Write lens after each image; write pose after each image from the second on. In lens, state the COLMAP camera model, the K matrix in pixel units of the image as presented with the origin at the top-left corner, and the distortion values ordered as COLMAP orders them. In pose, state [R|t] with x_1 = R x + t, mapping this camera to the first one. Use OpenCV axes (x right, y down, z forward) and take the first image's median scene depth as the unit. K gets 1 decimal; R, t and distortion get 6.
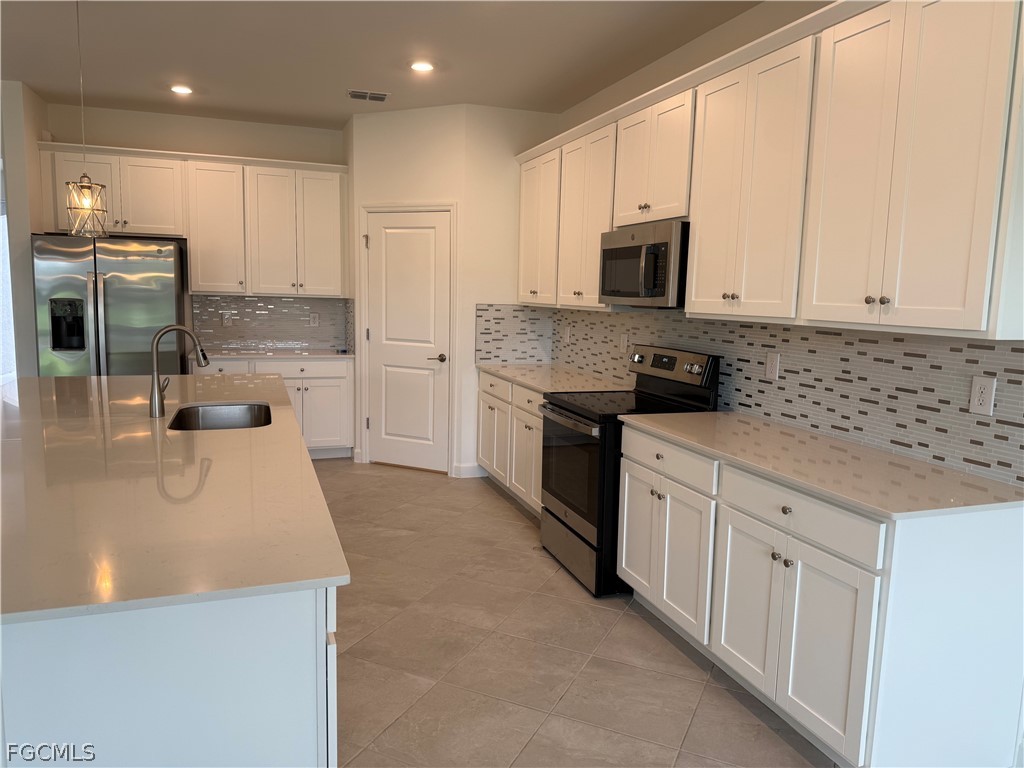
lens RADIAL K [[715.1, 0, 515.1], [0, 715.1, 386.8], [0, 0, 1]] dist [0.073889, -0.109761]
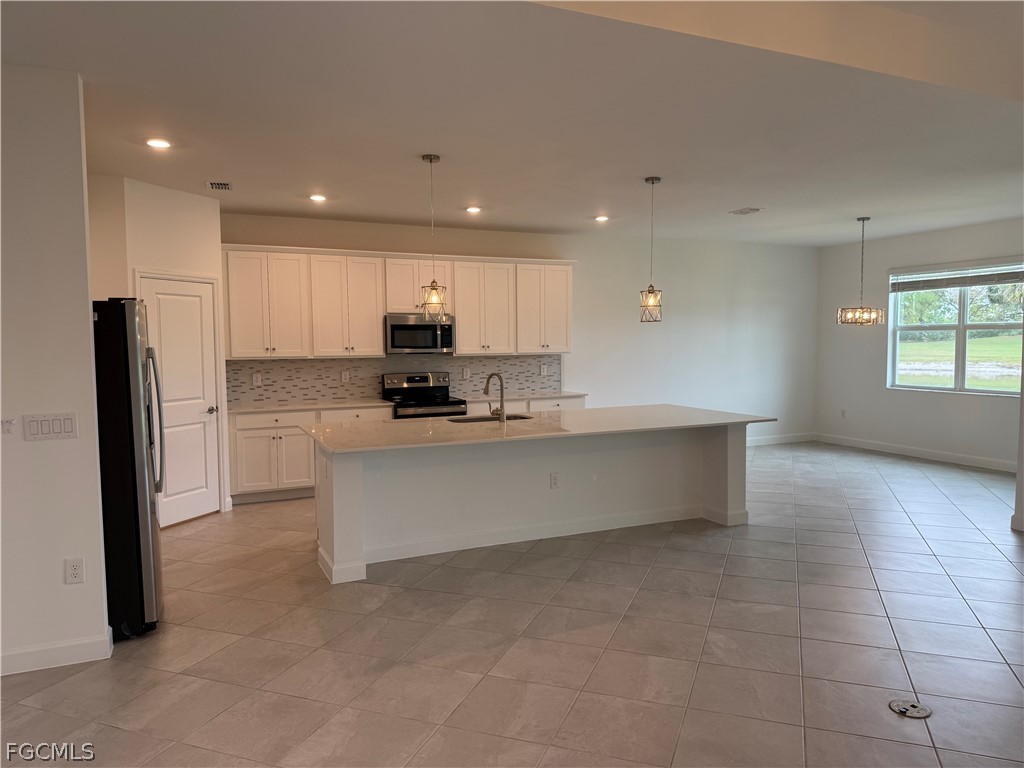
lens RADIAL K [[715.1, 0, 515.1], [0, 715.1, 386.8], [0, 0, 1]] dist [0.073889, -0.109761]
pose [[-0.087616, -0.092634, 0.991838, -2.133555], [0.137055, 0.985077, 0.104110, -0.217168], [-0.986681, 0.145058, -0.073612, 1.009040]]
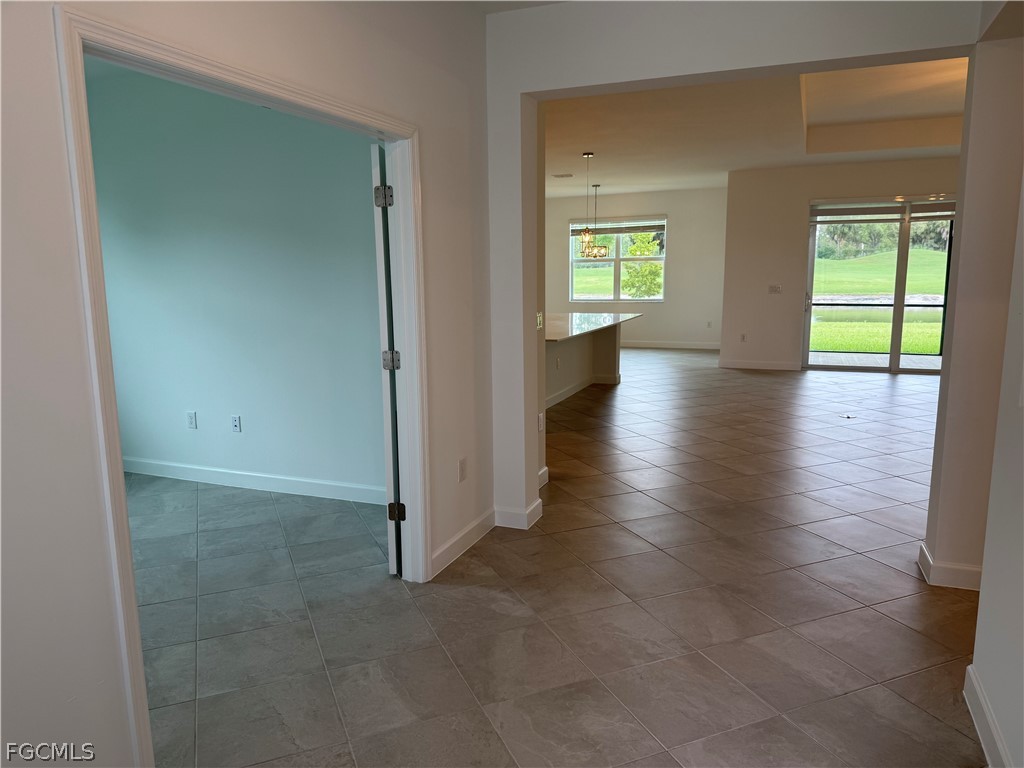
lens RADIAL K [[713.6, 0, 517.7], [0, 713.6, 380.6], [0, 0, 1]] dist [0.172507, -0.358028]
pose [[-0.747695, -0.119682, 0.653168, -1.986894], [0.079563, 0.960392, 0.267052, -0.413749], [-0.659259, 0.251641, -0.708558, 2.644270]]
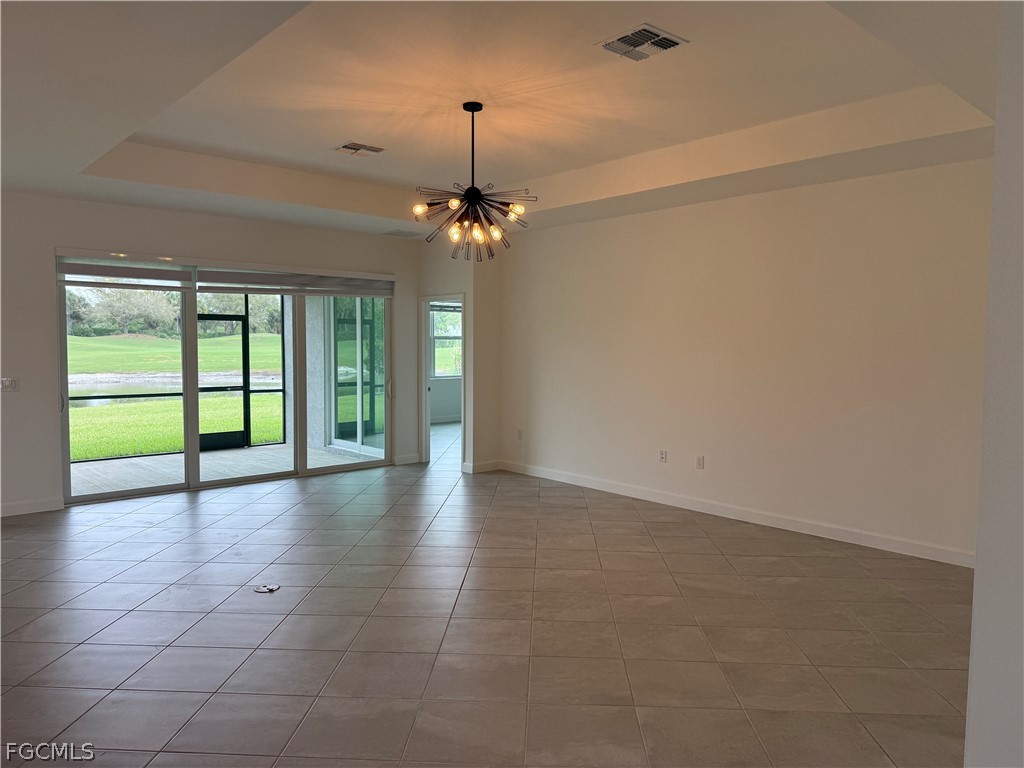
lens RADIAL K [[713.7, 0, 512.0], [0, 713.7, 384.0], [0, 0, 1]] dist [0.049597, -0.003596]
pose [[-0.922798, -0.007848, -0.385204, -1.224612], [-0.079156, 0.982327, 0.169613, -0.299828], [0.377065, 0.187010, -0.907110, 1.832145]]
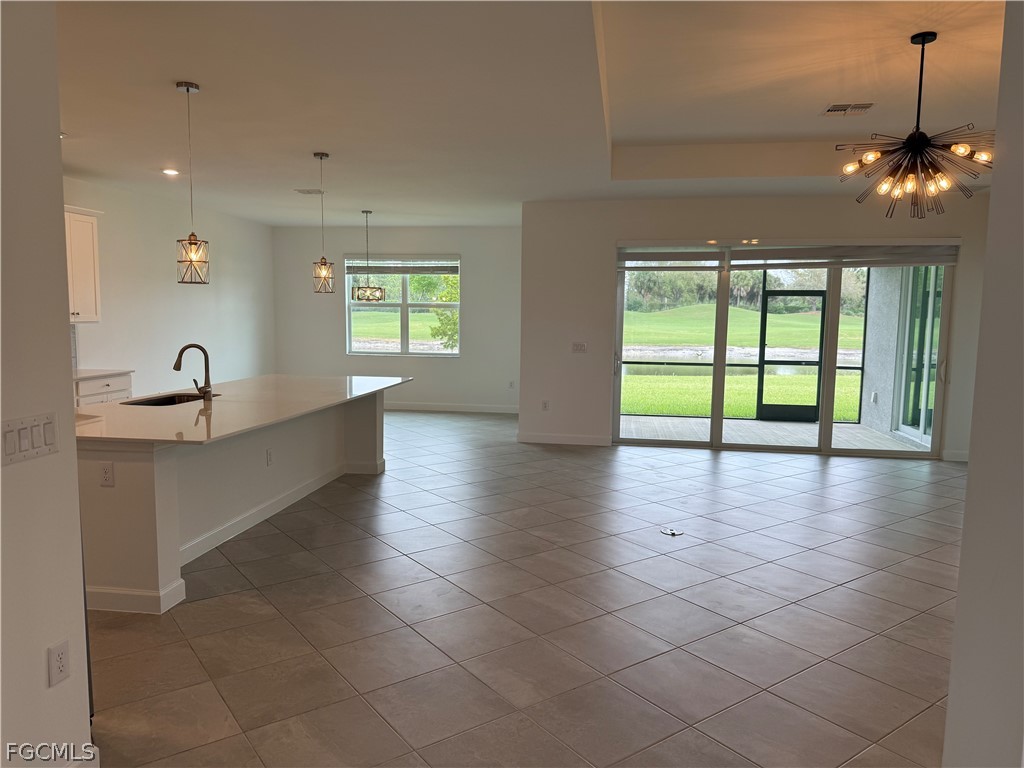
lens RADIAL K [[715.1, 0, 515.1], [0, 715.1, 386.8], [0, 0, 1]] dist [0.073889, -0.109761]
pose [[-0.879611, -0.084582, 0.468113, -1.721310], [0.027717, 0.973281, 0.227940, -0.315112], [-0.474885, 0.213474, -0.853764, 1.899910]]
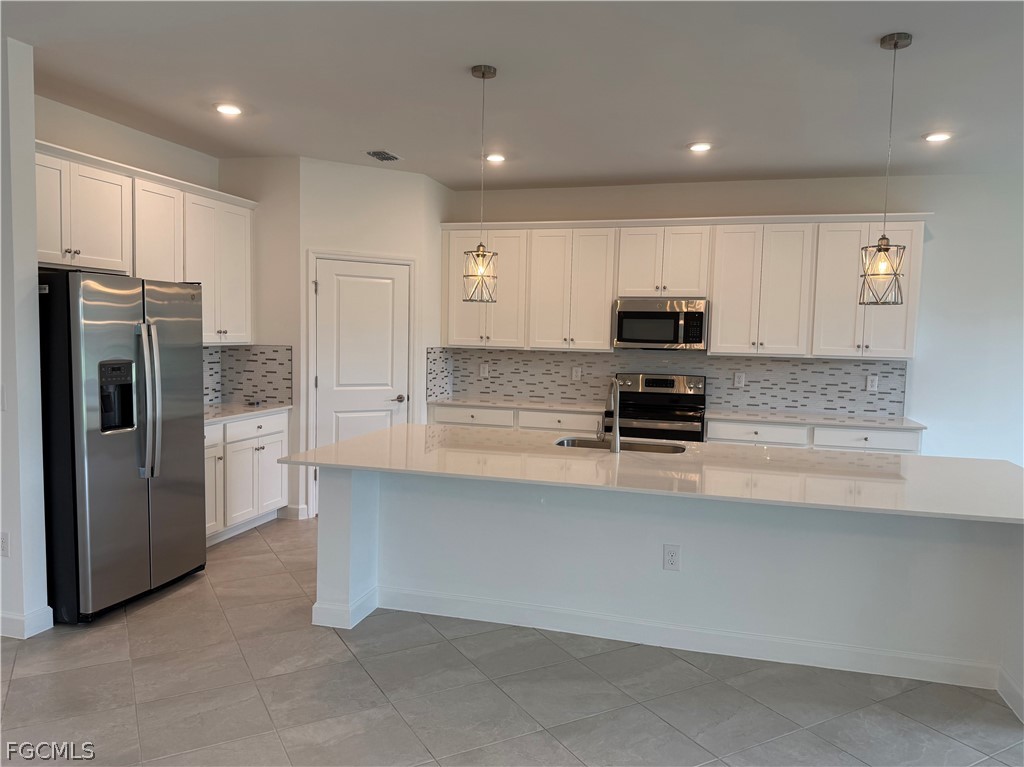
lens RADIAL K [[724.7, 0, 512.0], [0, 724.7, 383.5], [0, 0, 1]] dist [0.084220, -0.122536]
pose [[0.579207, -0.072771, 0.811926, -1.490785], [0.099895, 0.994837, 0.017903, -0.109971], [-0.809037, 0.070738, 0.583486, 0.374119]]
